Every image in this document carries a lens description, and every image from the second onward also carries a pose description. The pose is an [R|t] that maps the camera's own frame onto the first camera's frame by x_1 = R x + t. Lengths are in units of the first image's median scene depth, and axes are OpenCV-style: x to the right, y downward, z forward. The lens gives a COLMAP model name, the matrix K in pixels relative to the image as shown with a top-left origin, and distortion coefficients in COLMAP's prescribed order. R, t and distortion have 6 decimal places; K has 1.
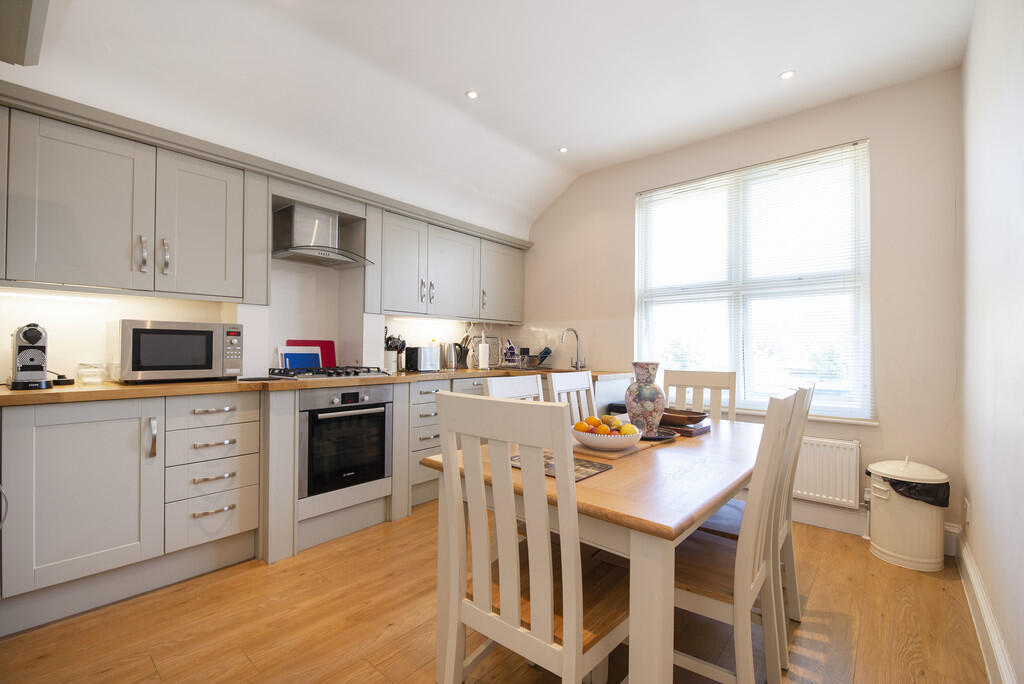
lens RADIAL K [[445.5, 0, 513.5], [0, 445.5, 350.0], [0, 0, 1]] dist [-0.000005, -0.000015]
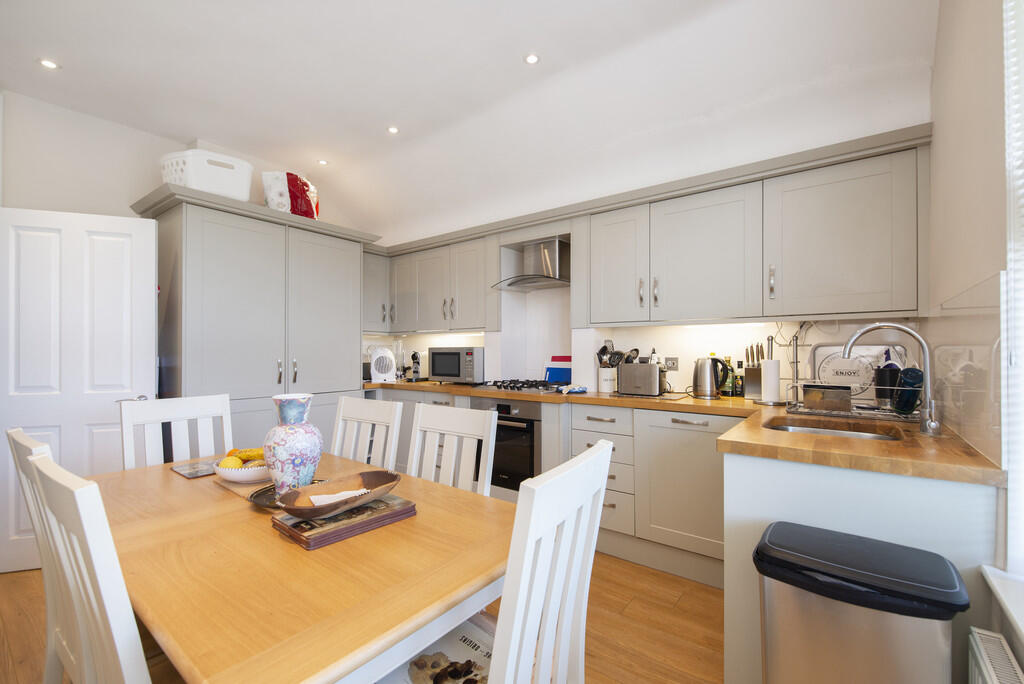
lens RADIAL K [[445.5, 0, 513.5], [0, 445.5, 350.0], [0, 0, 1]] dist [-0.000005, -0.000015]
pose [[0.048726, -0.014767, -0.998703, 0.657206], [0.000332, 0.999891, -0.014769, -0.021173], [0.998812, 0.000388, 0.048726, 0.845052]]
